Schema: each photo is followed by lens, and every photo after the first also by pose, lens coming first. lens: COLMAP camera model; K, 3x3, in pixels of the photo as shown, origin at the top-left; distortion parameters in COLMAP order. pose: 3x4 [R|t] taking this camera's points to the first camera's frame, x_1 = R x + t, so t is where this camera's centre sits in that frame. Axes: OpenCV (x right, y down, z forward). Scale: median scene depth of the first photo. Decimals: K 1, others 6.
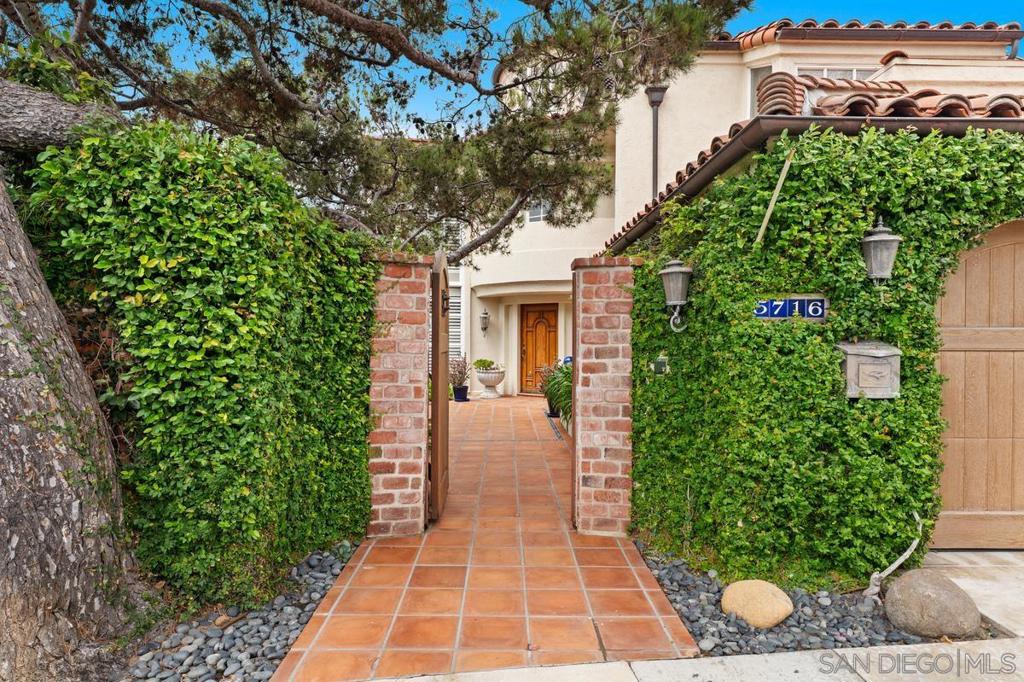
lens RADIAL K [[651.9, 0, 509.1], [0, 651.9, 341.5], [0, 0, 1]] dist [0.001208, 0.000440]
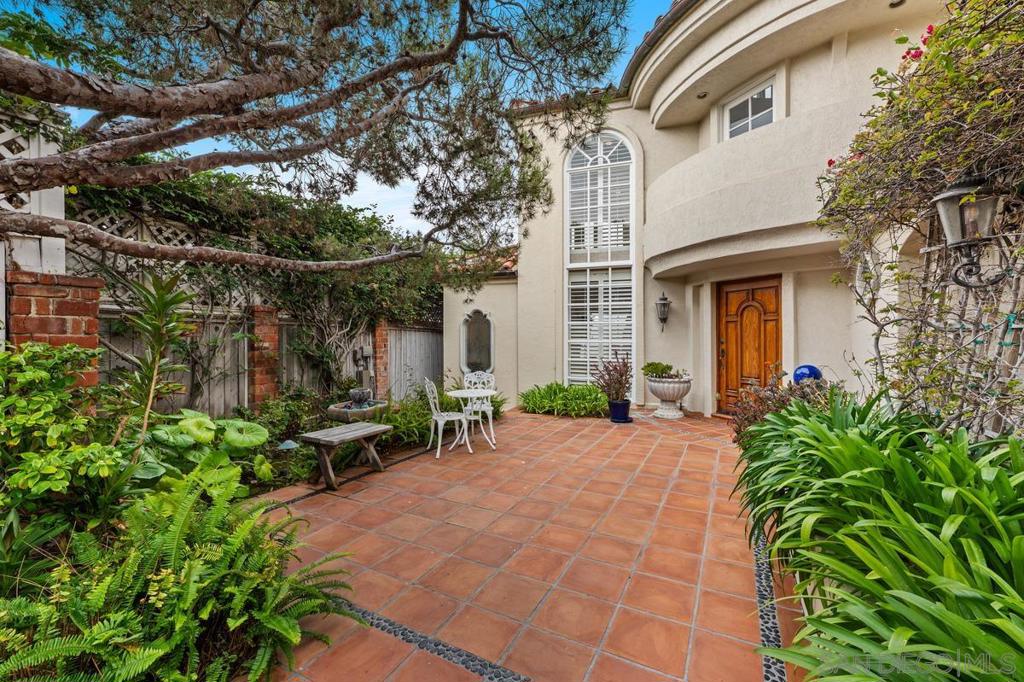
lens RADIAL K [[419.7, 0, 512.0], [0, 419.7, 338.7], [0, 0, 1]] dist [-0.002705, -0.000151]
pose [[0.876158, -0.000048, -0.482024, 0.048330], [0.000694, 0.999999, 0.001162, 0.001115], [0.482024, -0.001353, 0.876157, 0.607684]]
